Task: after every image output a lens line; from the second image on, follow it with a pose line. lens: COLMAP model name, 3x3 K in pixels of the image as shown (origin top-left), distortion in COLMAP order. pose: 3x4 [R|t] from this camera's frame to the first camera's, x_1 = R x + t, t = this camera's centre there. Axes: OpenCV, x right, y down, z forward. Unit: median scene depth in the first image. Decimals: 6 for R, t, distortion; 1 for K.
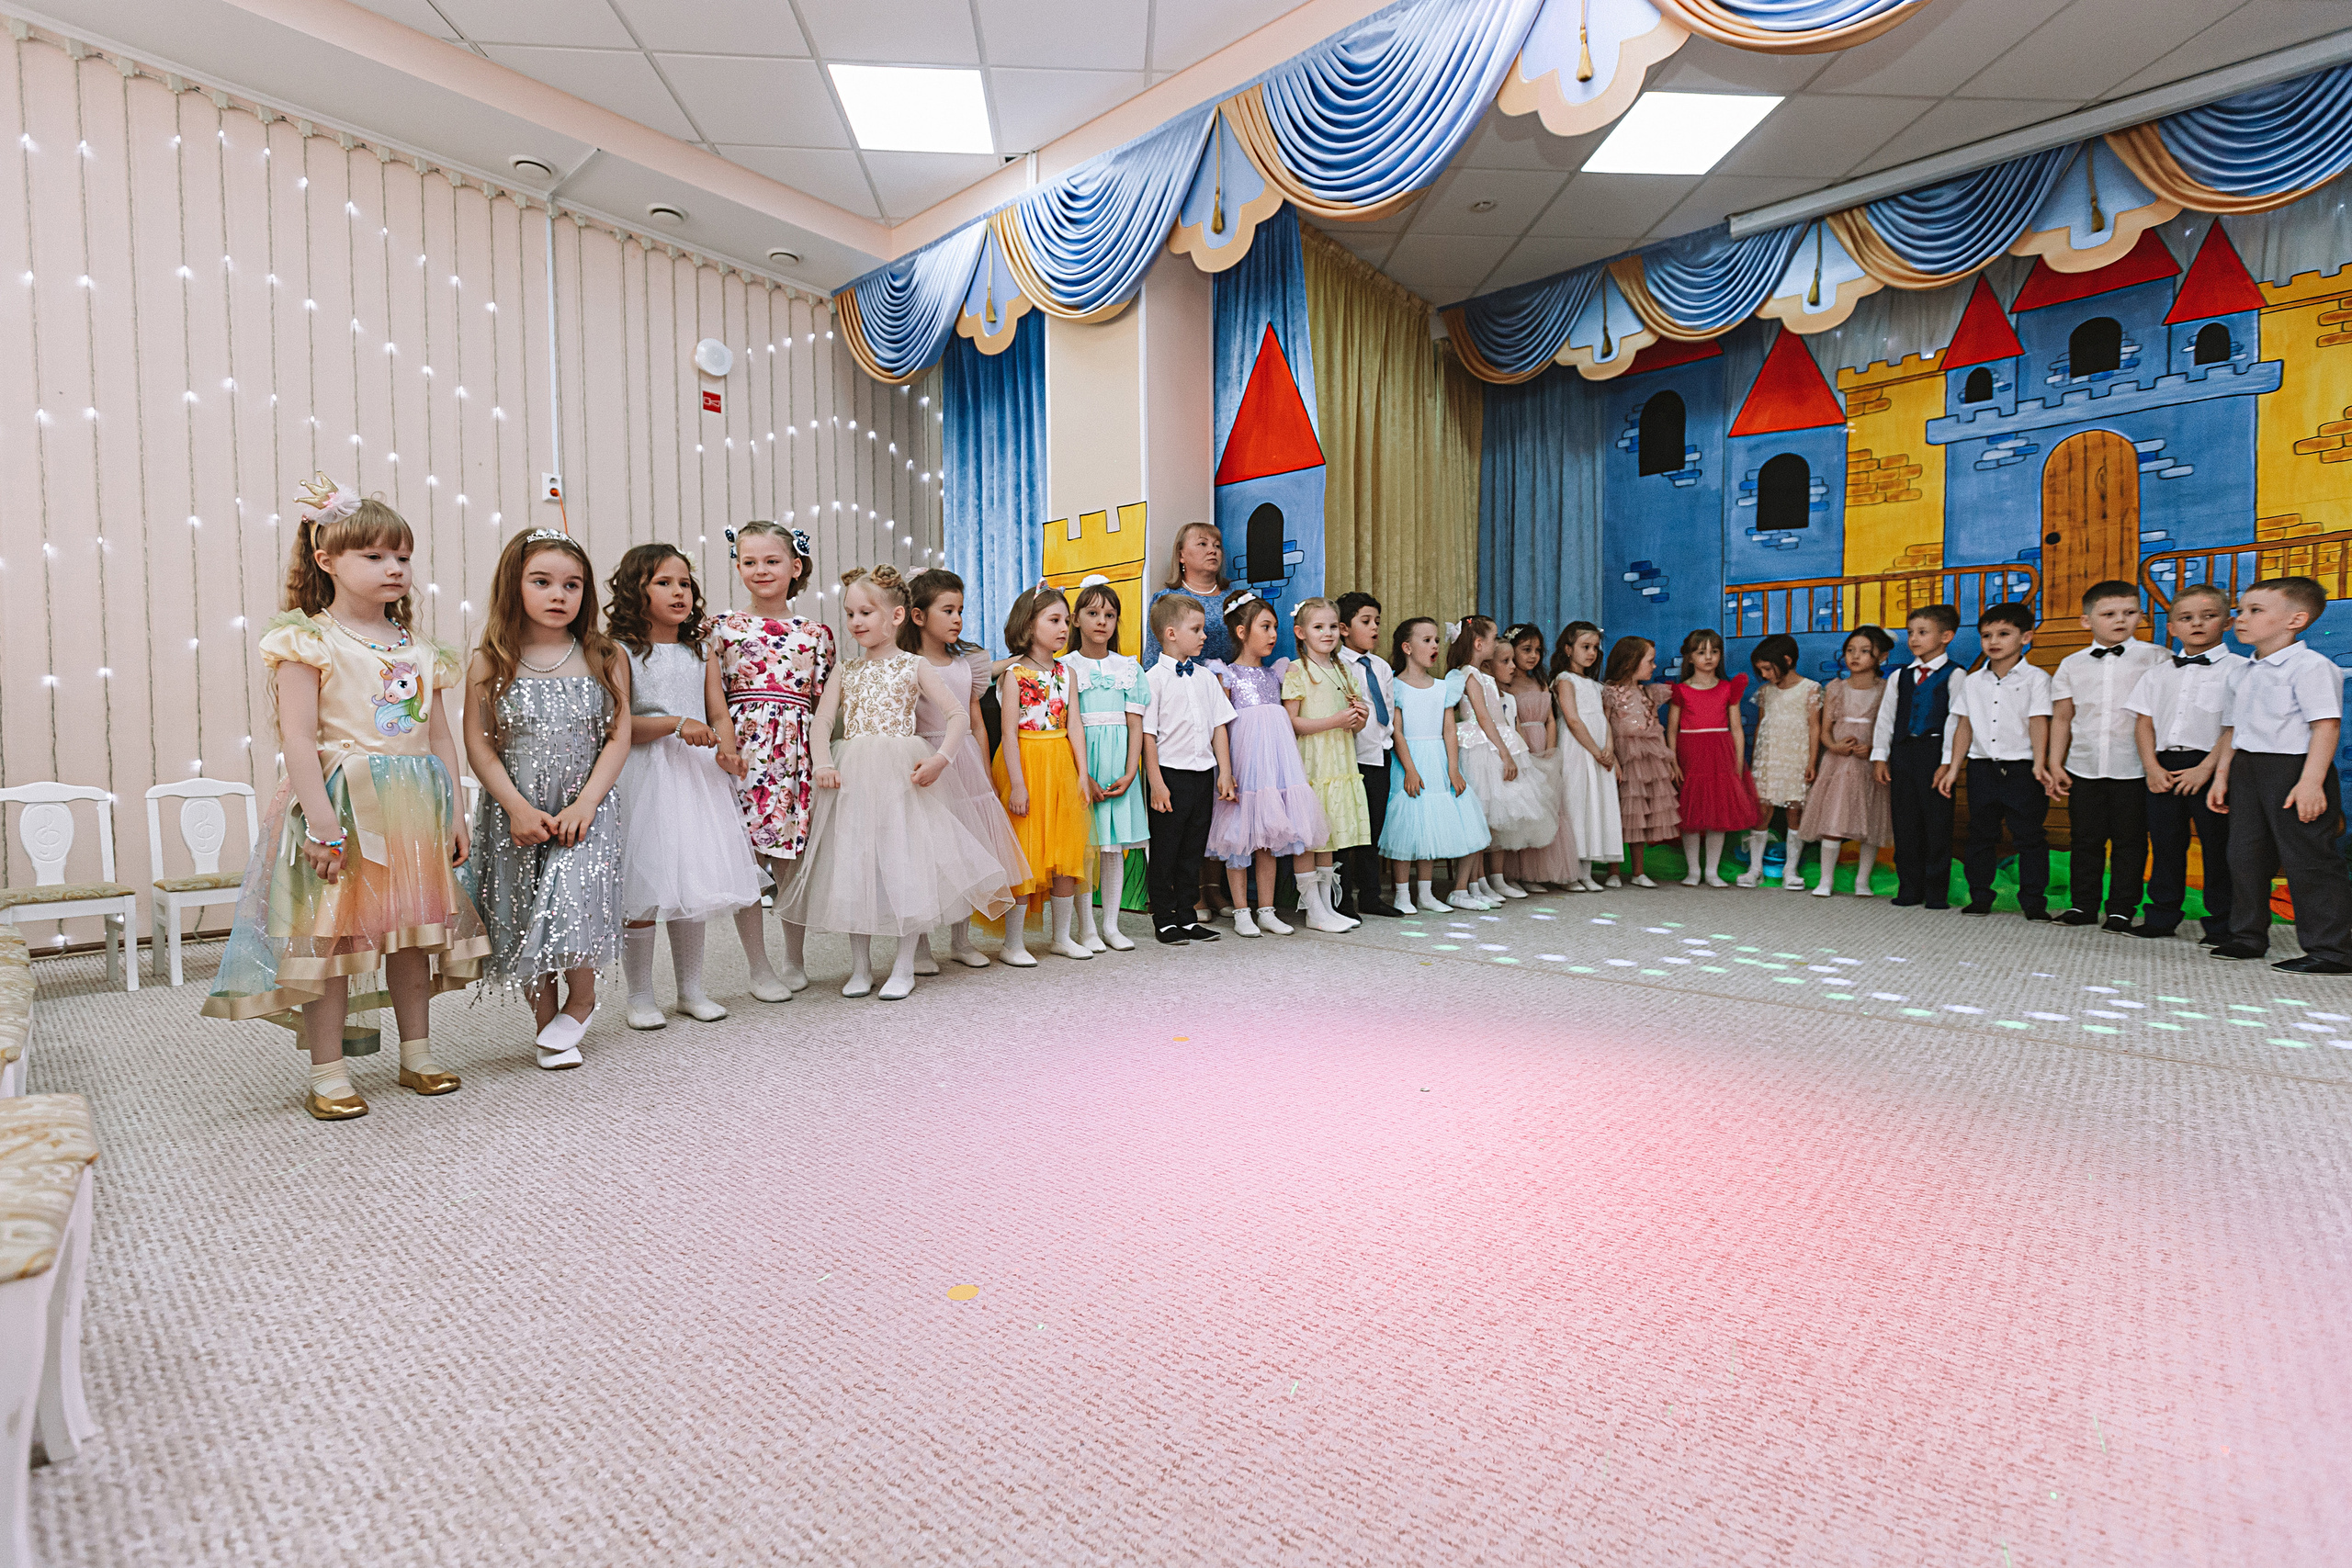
lens RADIAL K [[1067.2, 0, 1169.6], [0, 1067.2, 781.2], [0, 0, 1]] dist [0.004556, -0.002044]
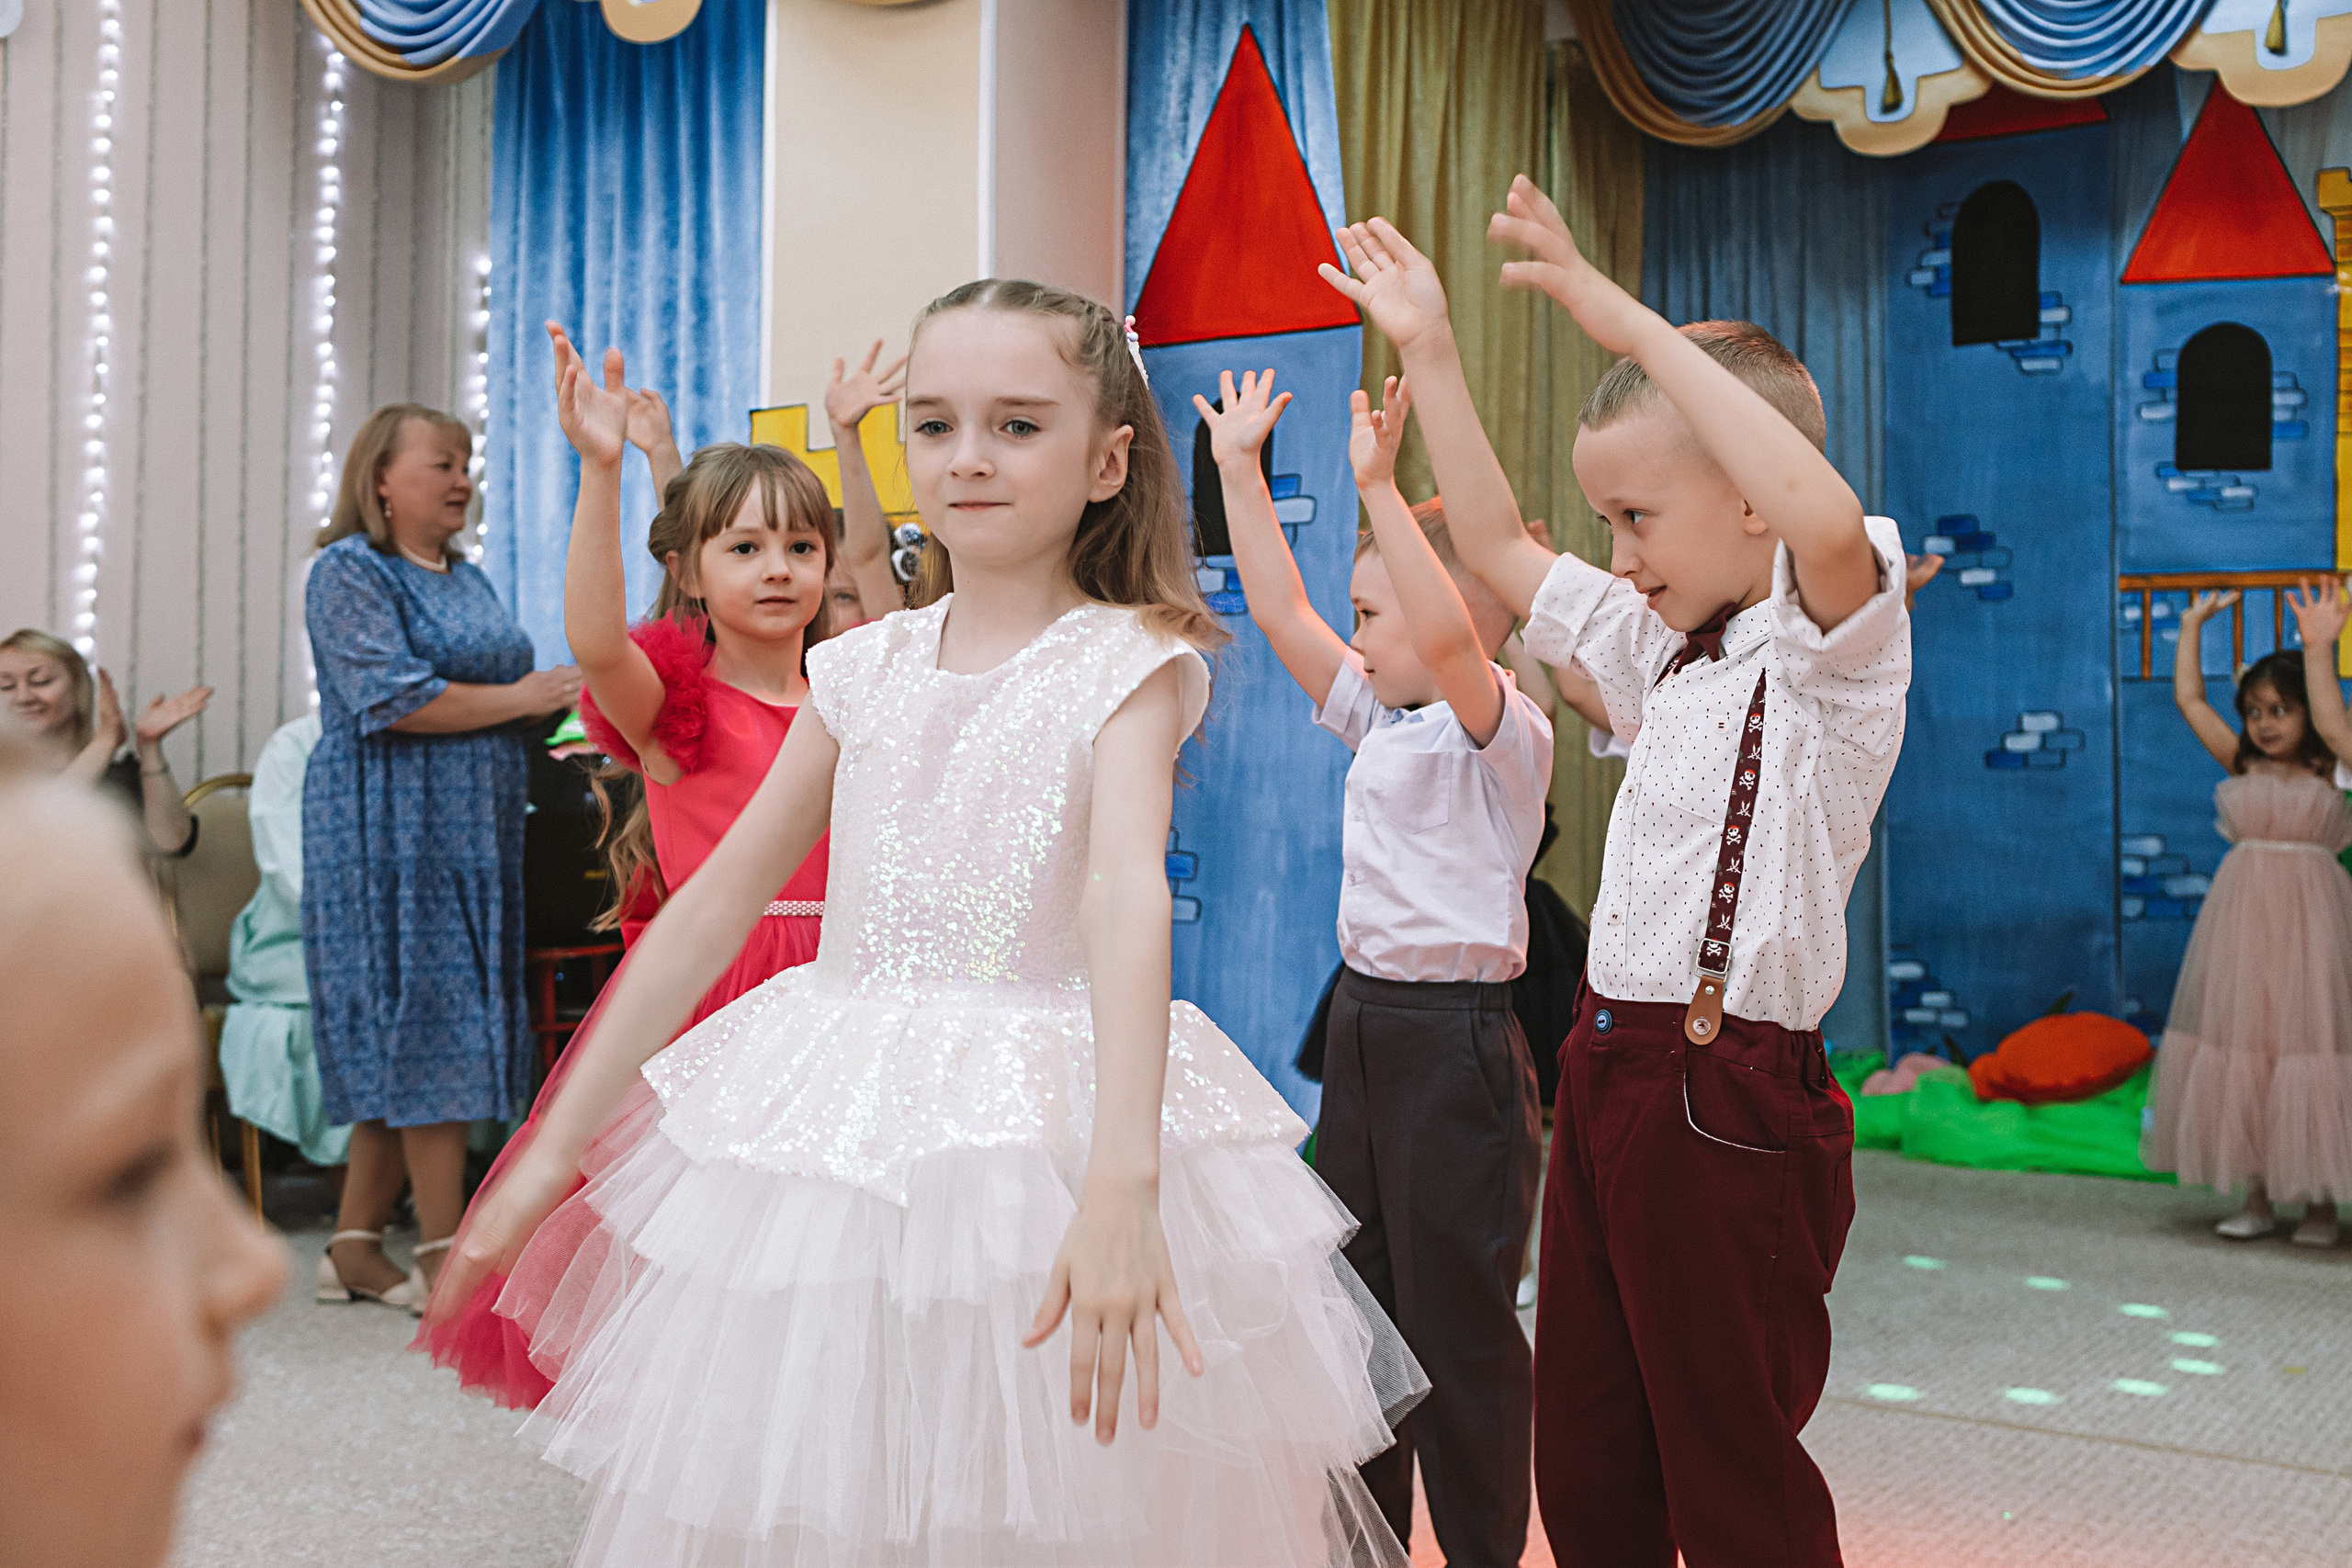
lens RADIAL K [[2448.7, 0, 1276.7], [0, 2448.7, 714.5], [0, 0, 1]] dist [-0.003576, 0.006281]
pose [[0.986358, 0.024142, 0.162833, -0.063662], [-0.012460, 0.997299, -0.072385, -0.037079], [-0.164140, 0.069368, 0.983995, -0.067996]]
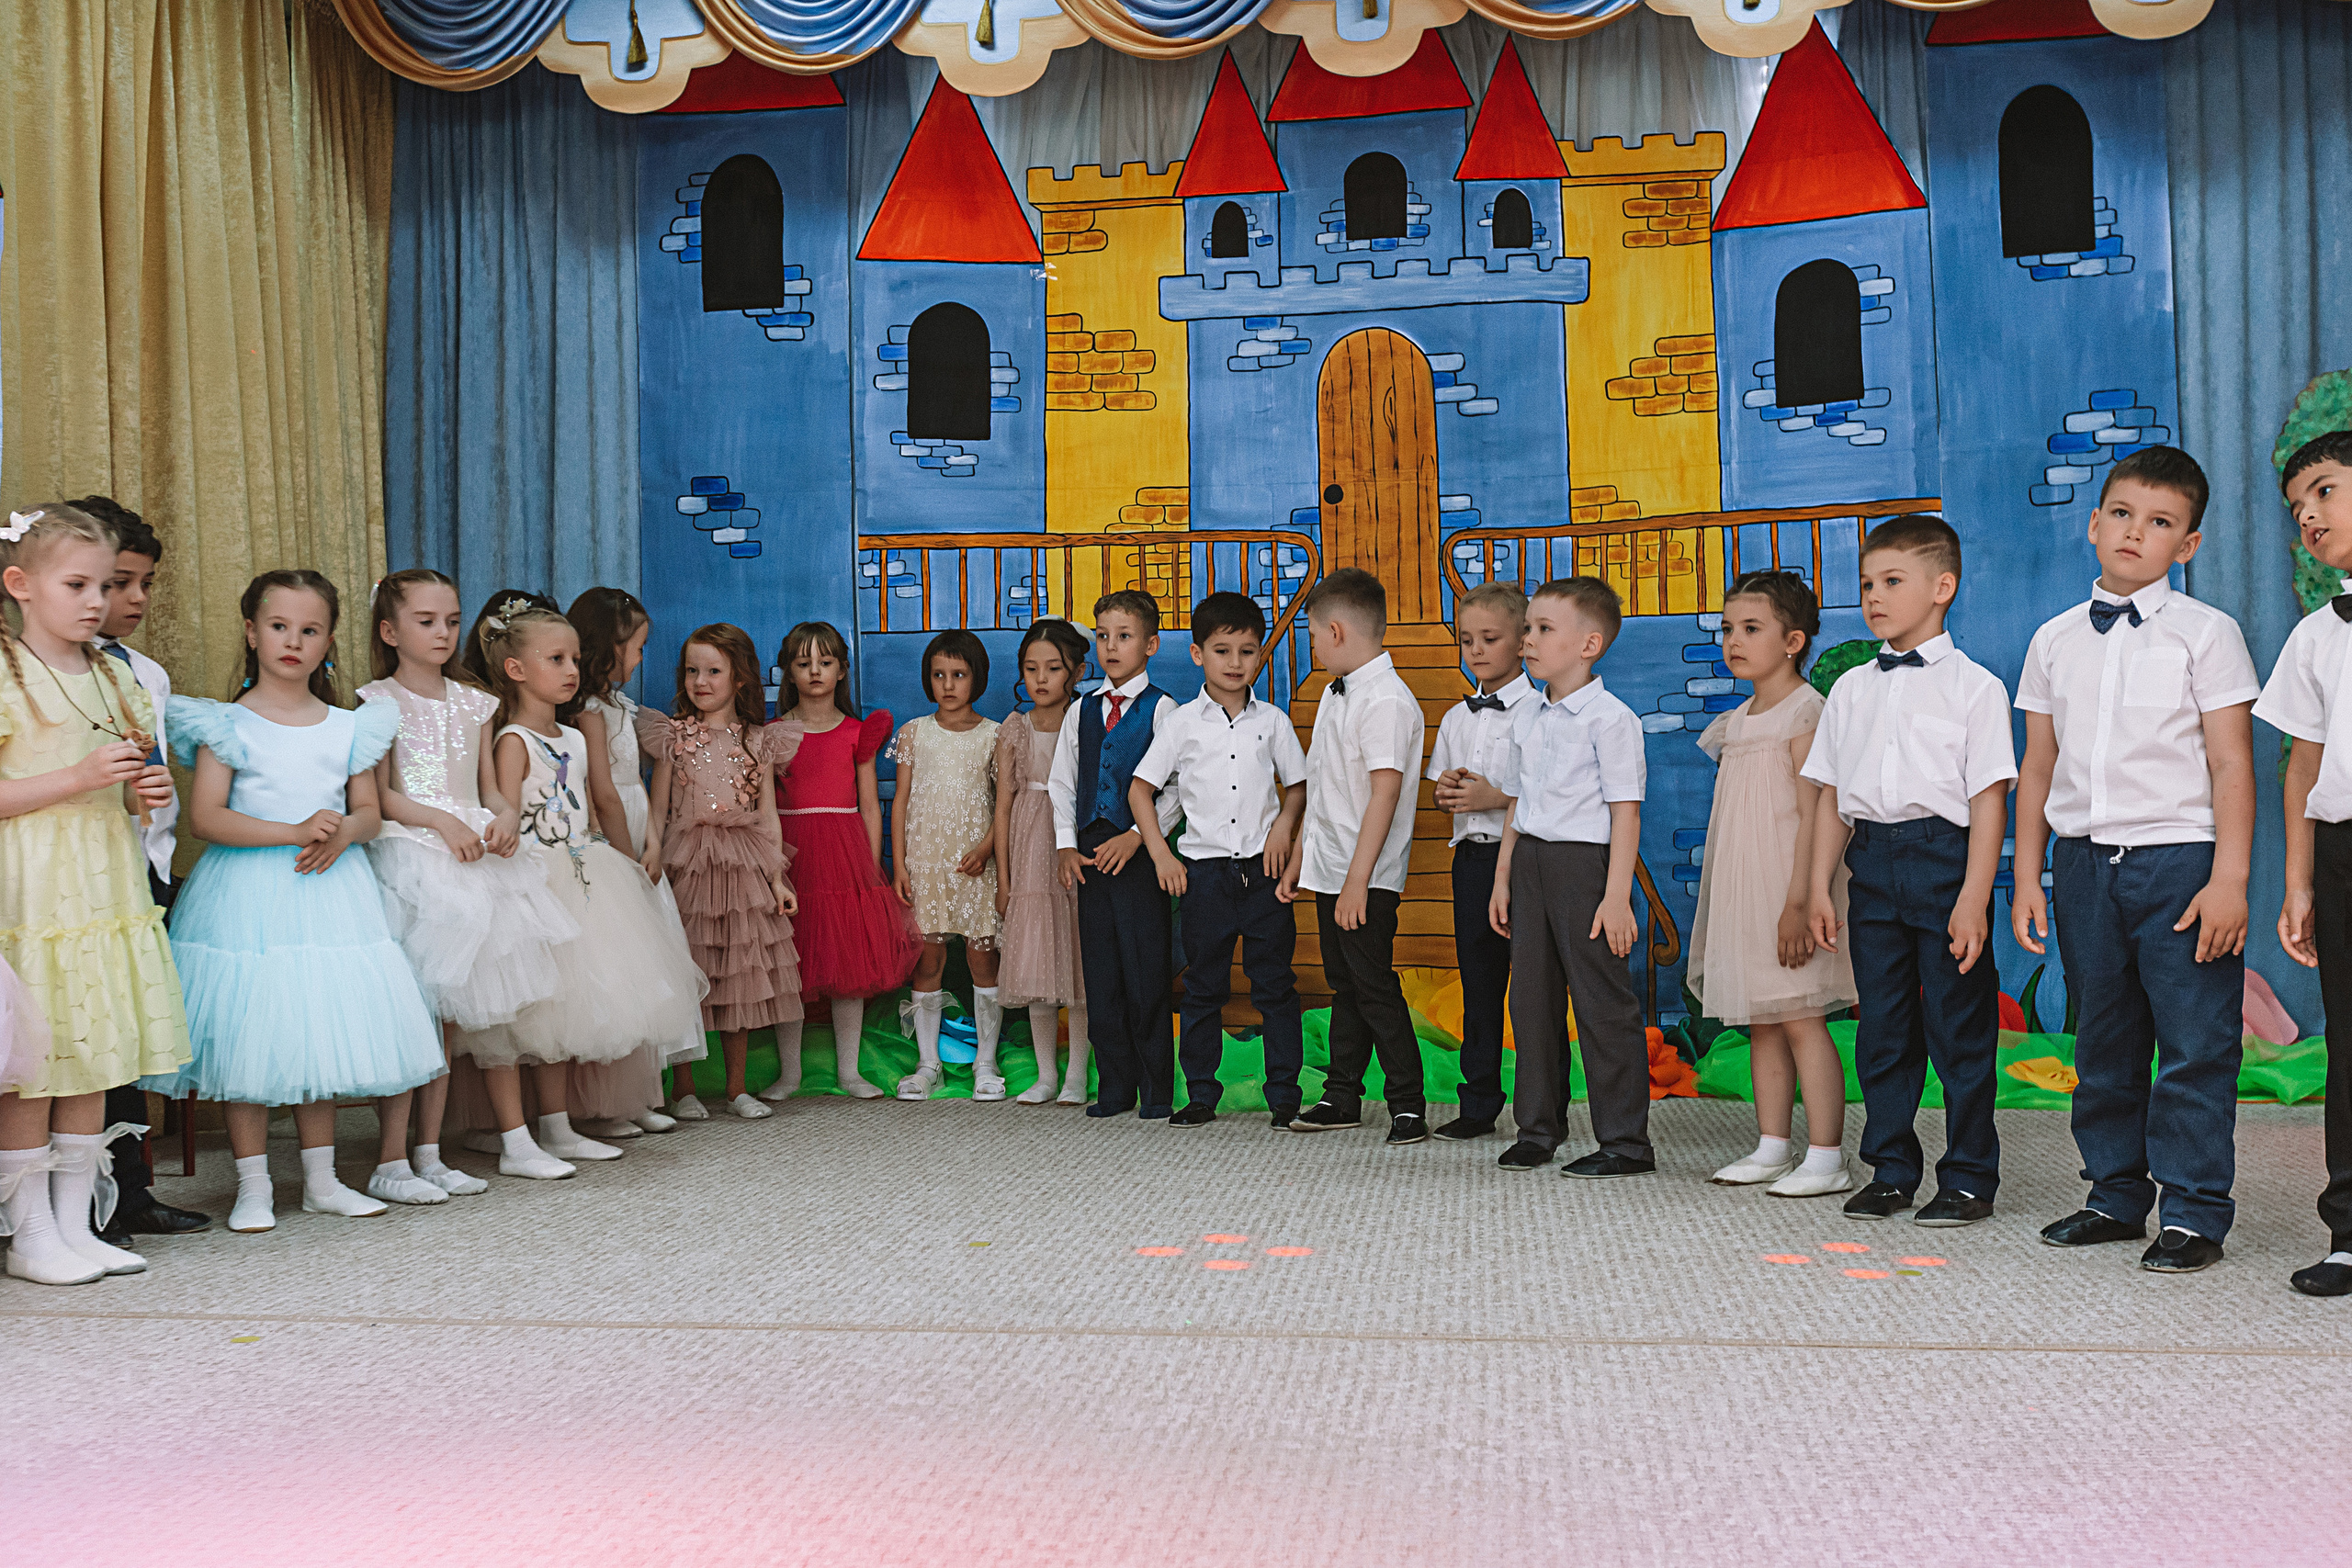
lens RADIAL K [[2253.2, 0, 1177.4], [0, 2253.2, 778.6], [0, 0, 1]] dist [-0.007539, 0.005422]
pose [[0.822812, 0.003959, 0.568299, 0.018960], [0.028413, 0.998439, -0.048093, -0.004652], [-0.567602, 0.055719, 0.821415, -0.001647]]
